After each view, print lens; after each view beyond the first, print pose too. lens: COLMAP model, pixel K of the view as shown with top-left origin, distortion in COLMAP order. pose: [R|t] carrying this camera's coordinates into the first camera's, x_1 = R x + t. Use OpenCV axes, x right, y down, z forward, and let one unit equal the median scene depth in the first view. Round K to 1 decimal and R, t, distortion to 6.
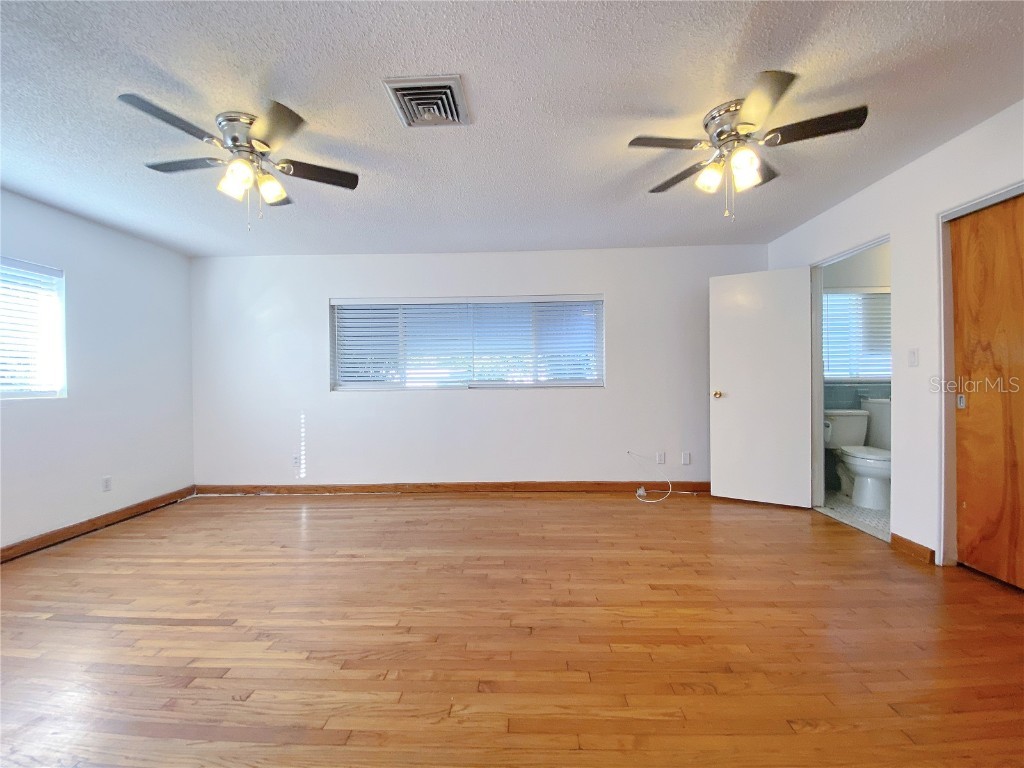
lens RADIAL K [[415.2, 0, 514.0], [0, 415.2, 381.9], [0, 0, 1]] dist [0.027376, -0.023608]
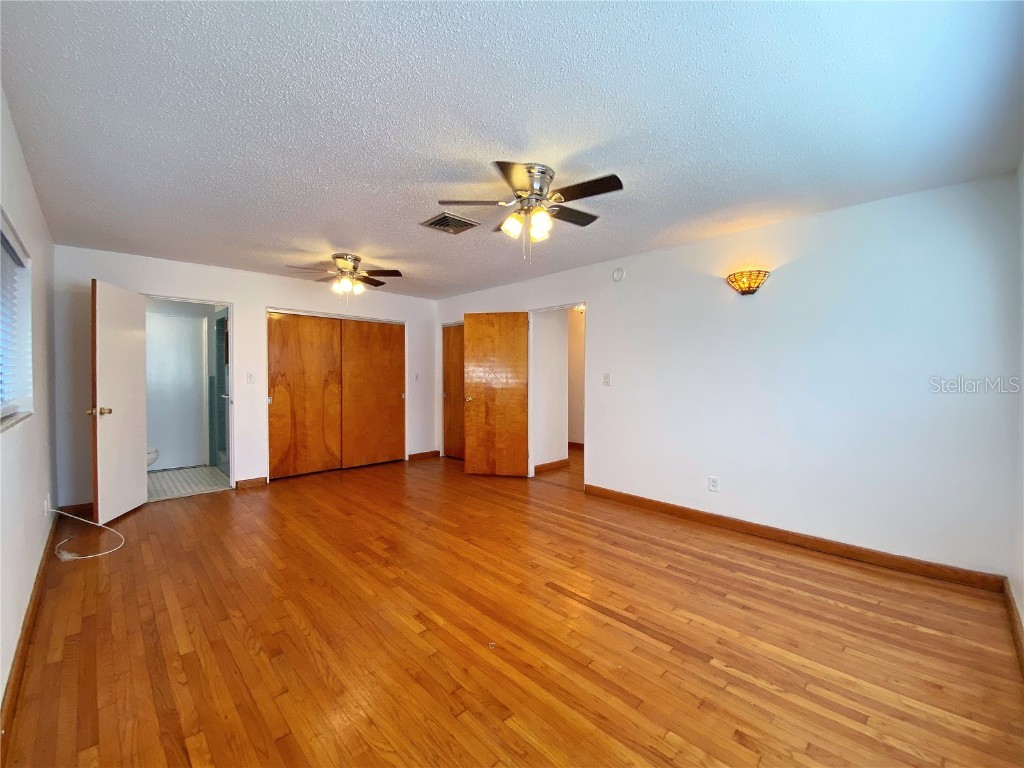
lens RADIAL K [[415.2, 0, 514.0], [0, 415.2, 381.9], [0, 0, 1]] dist [0.027376, -0.023608]
pose [[-0.720644, 0.004609, 0.693290, -1.286251], [0.018515, 0.999749, 0.012599, -0.048703], [-0.693058, 0.021915, -0.720549, 1.717367]]
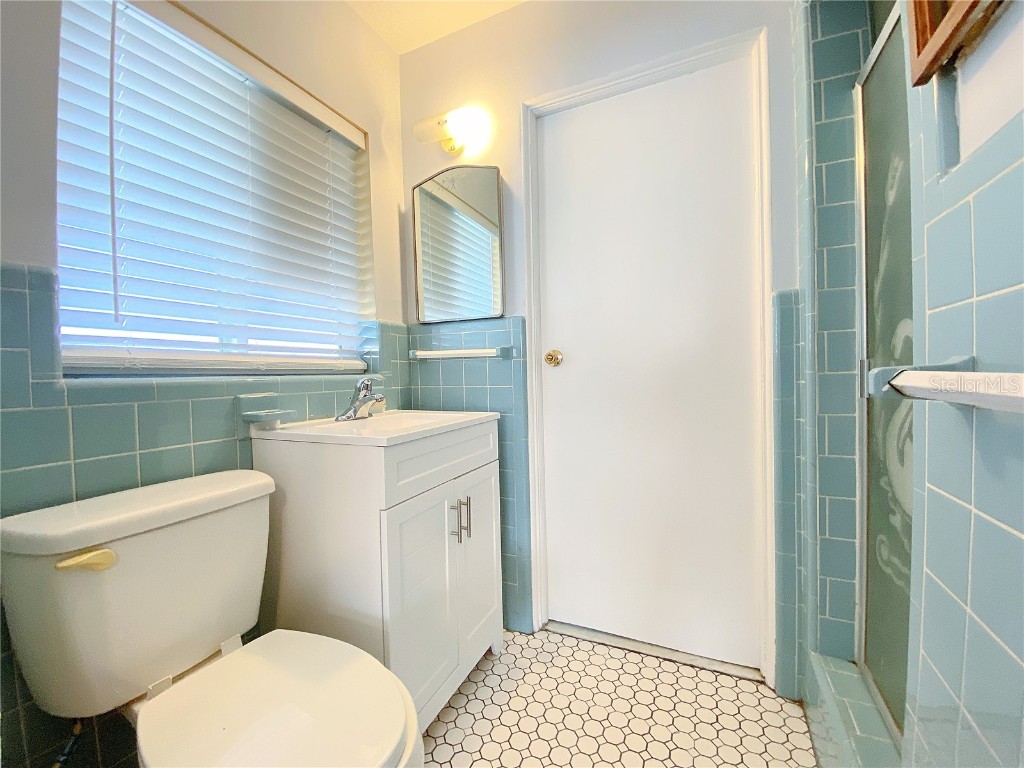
lens RADIAL K [[415.2, 0, 514.0], [0, 415.2, 381.9], [0, 0, 1]] dist [0.027376, -0.023608]
pose [[0.388830, -0.017454, 0.921144, 1.129194], [0.029299, 0.999549, 0.006572, 0.021942], [-0.920844, 0.024433, 0.389166, 1.282934]]
